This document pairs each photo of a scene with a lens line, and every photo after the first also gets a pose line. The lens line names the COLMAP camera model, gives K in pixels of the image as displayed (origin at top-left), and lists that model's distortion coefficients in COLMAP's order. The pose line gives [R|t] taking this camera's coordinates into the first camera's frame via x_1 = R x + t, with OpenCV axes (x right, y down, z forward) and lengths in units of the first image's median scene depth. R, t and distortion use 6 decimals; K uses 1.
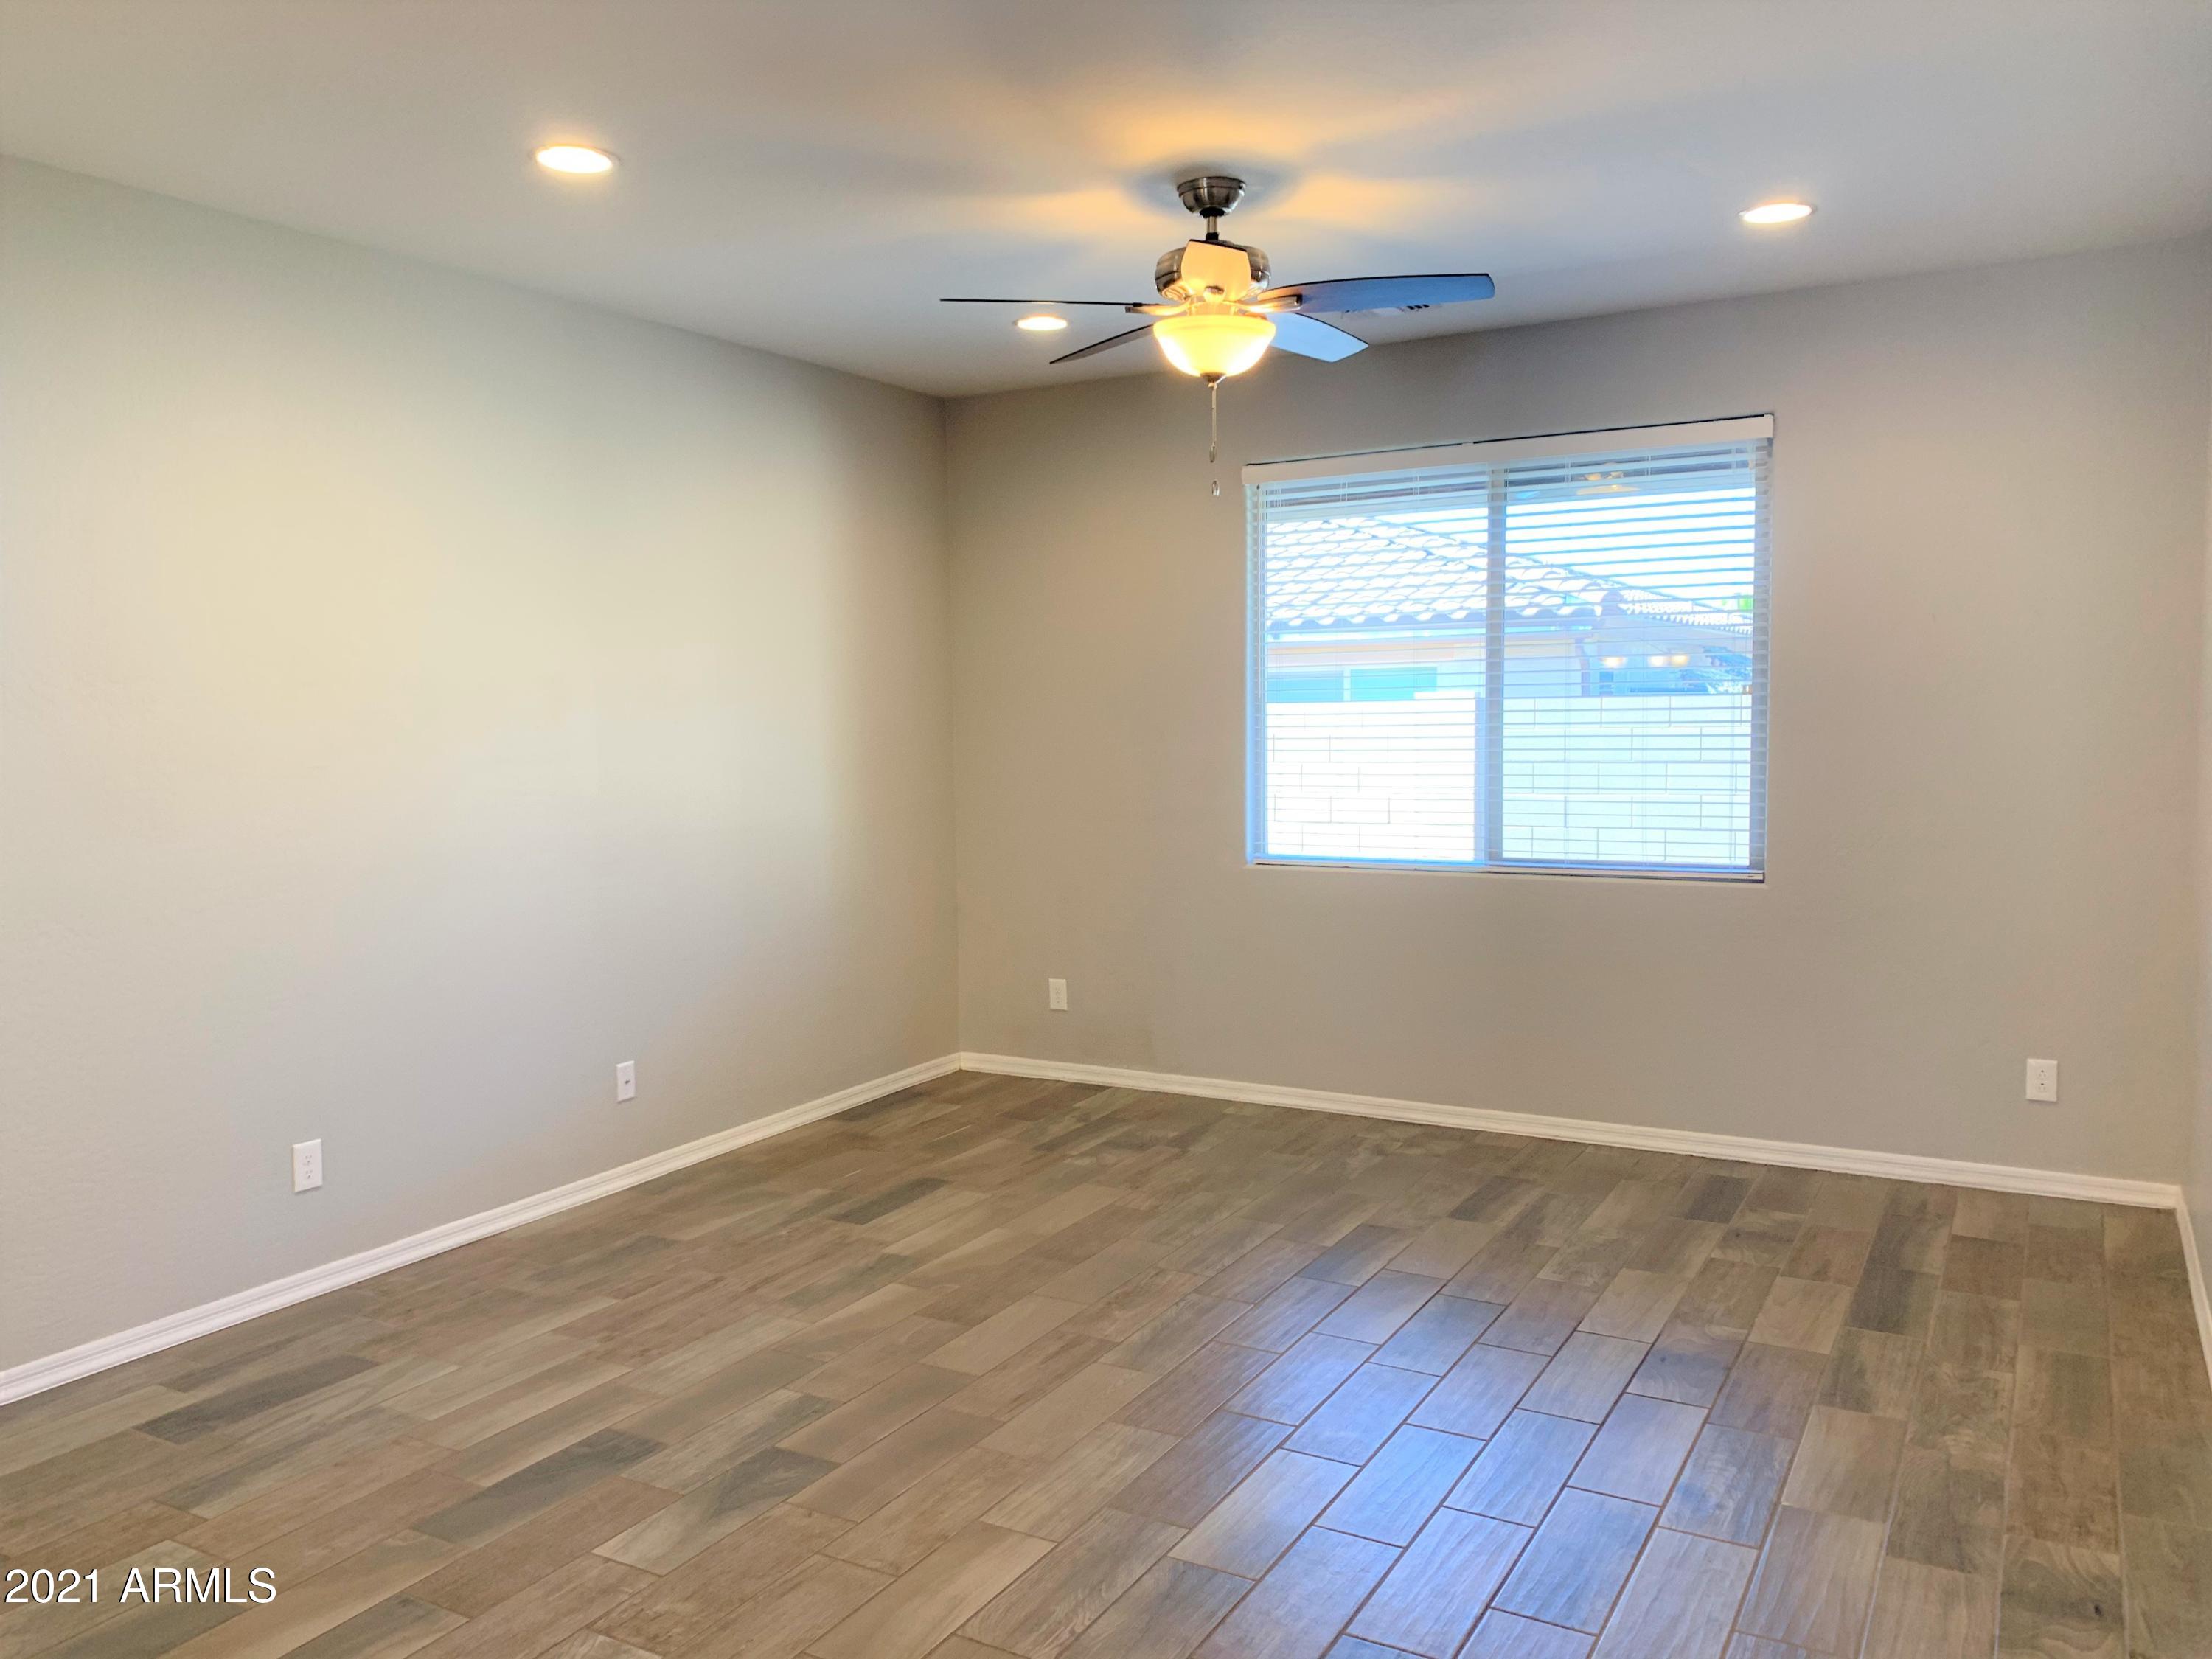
lens RADIAL K [[1721.6, 0, 1106.0], [0, 1721.6, 829.5], [0, 0, 1]] dist [0.085722, -0.135643]
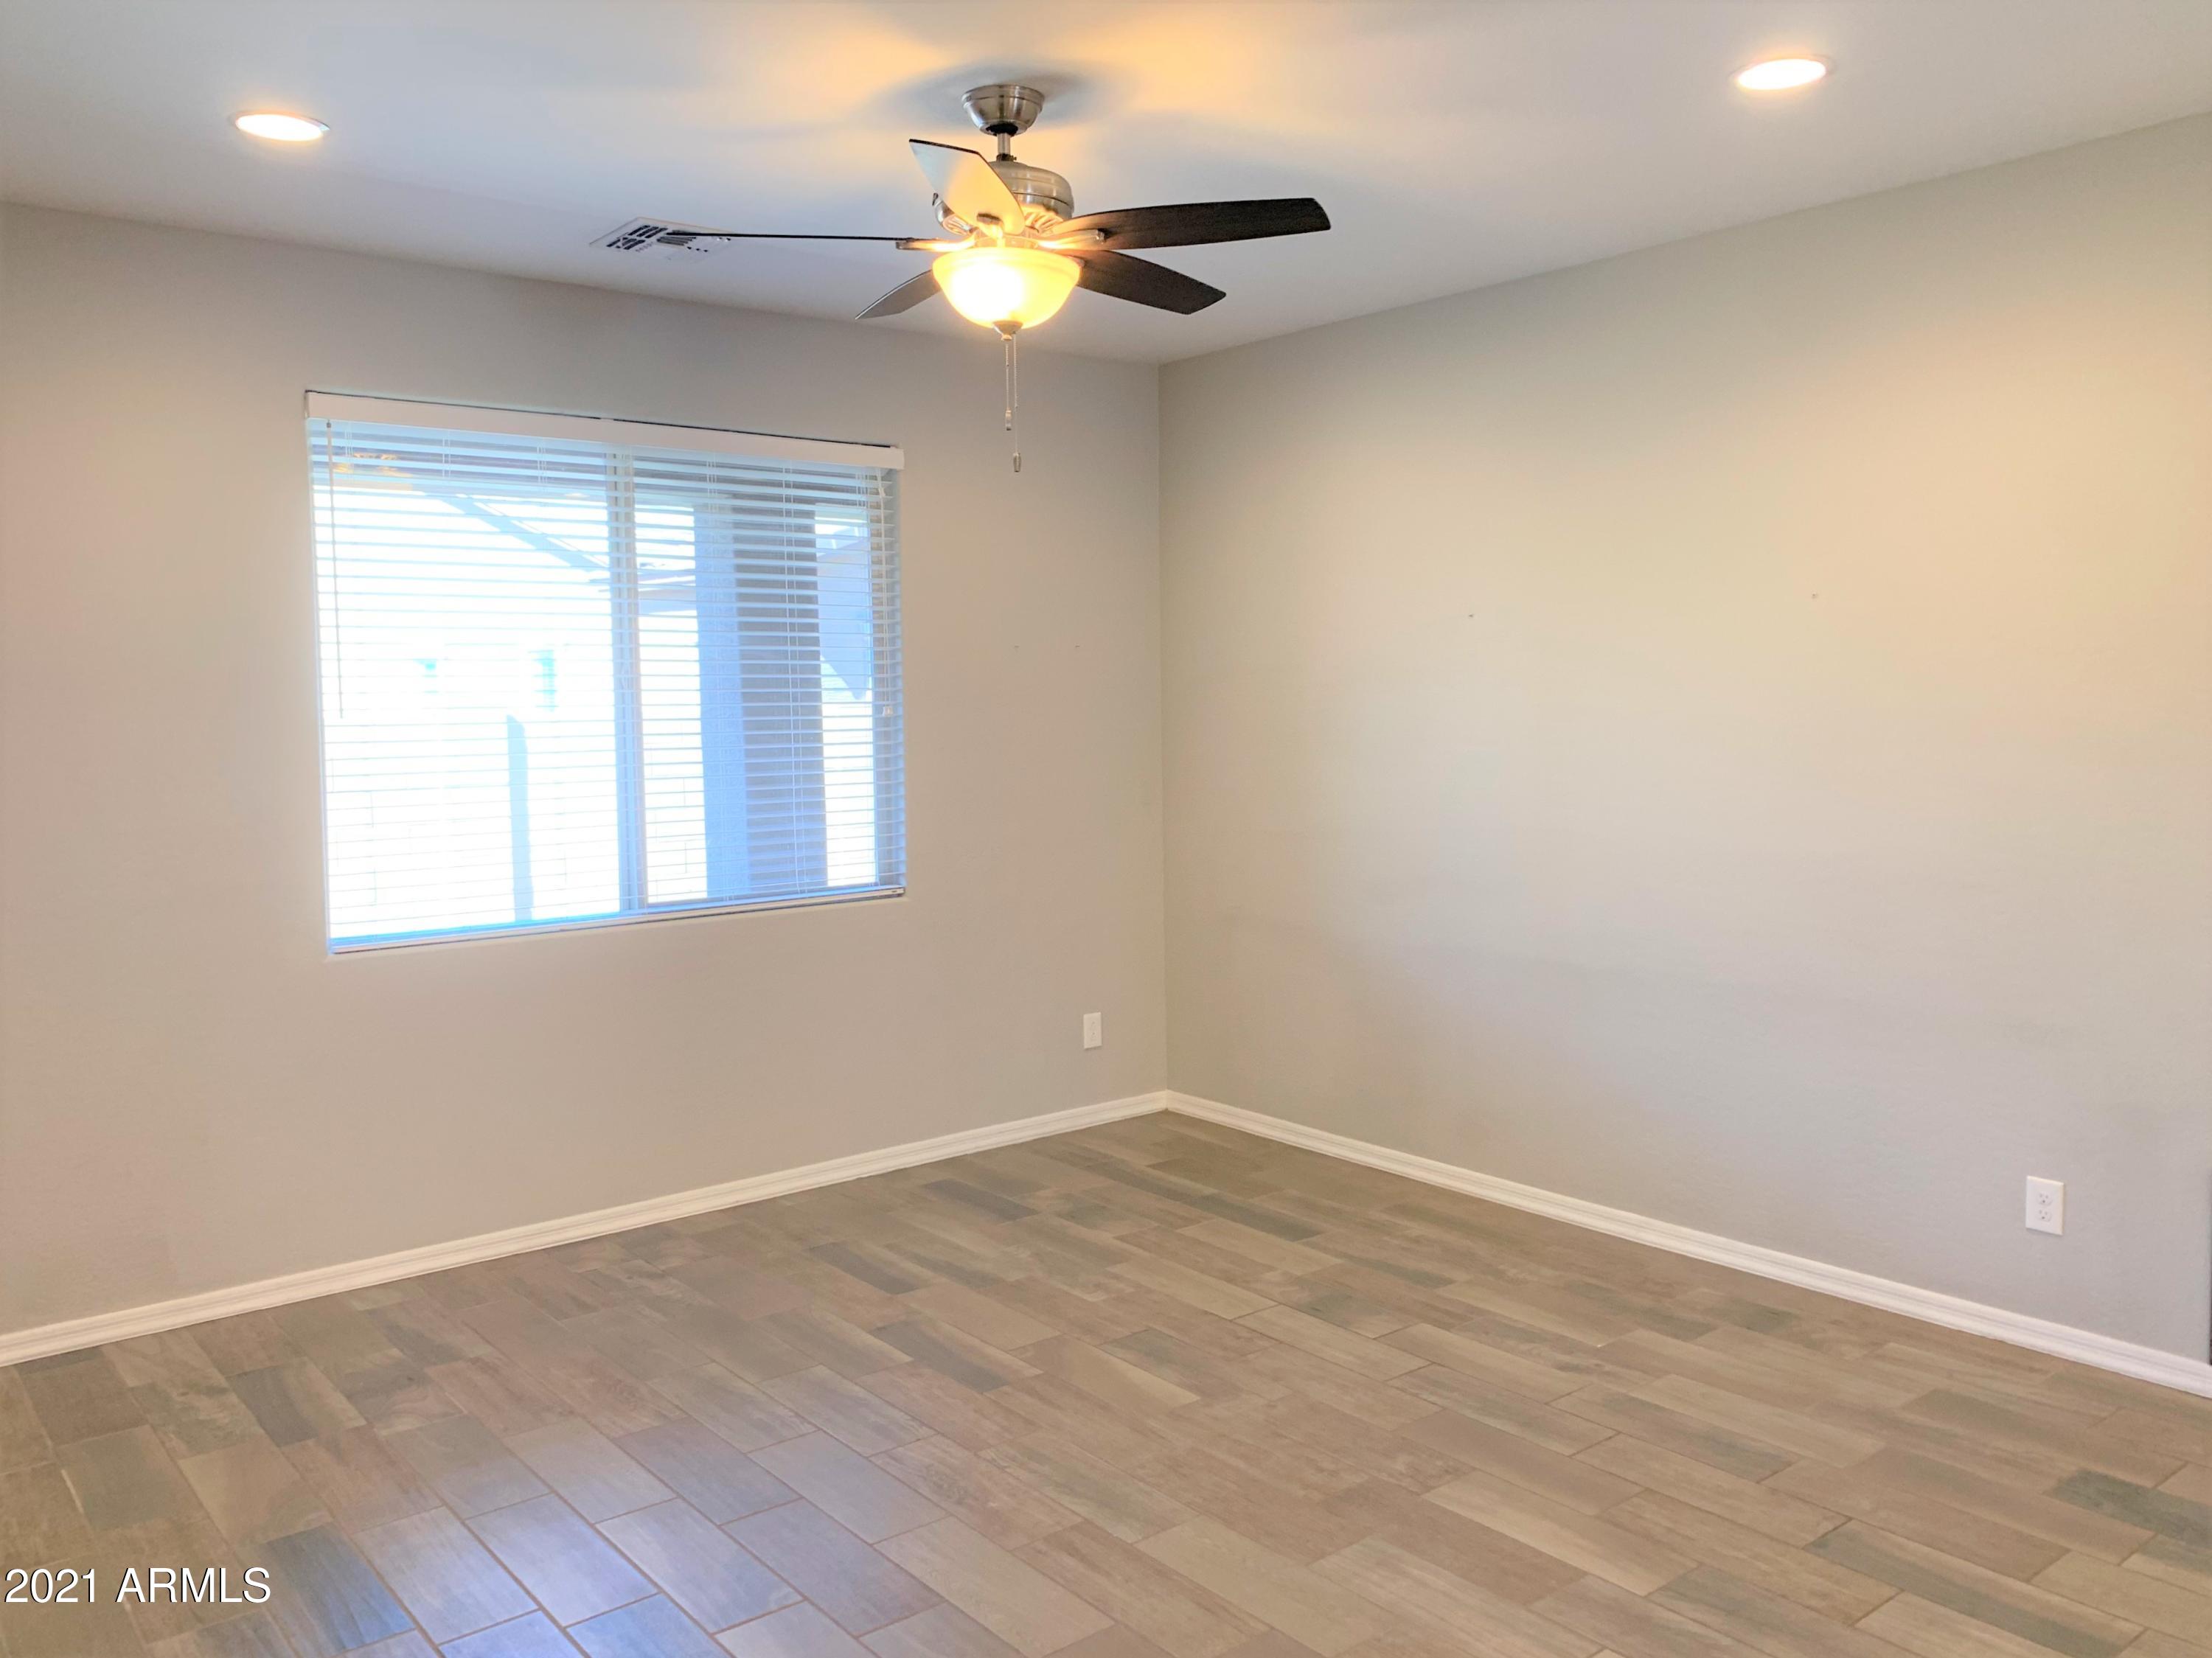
lens RADIAL K [[1721.5, 0, 1106.0], [0, 1721.5, 829.0], [0, 0, 1]] dist [0.085722, -0.135643]
pose [[0.360954, -0.061921, 0.930526, -0.595010], [0.079726, 0.996189, 0.035364, -0.040845], [-0.929169, 0.061422, 0.364516, 0.565151]]
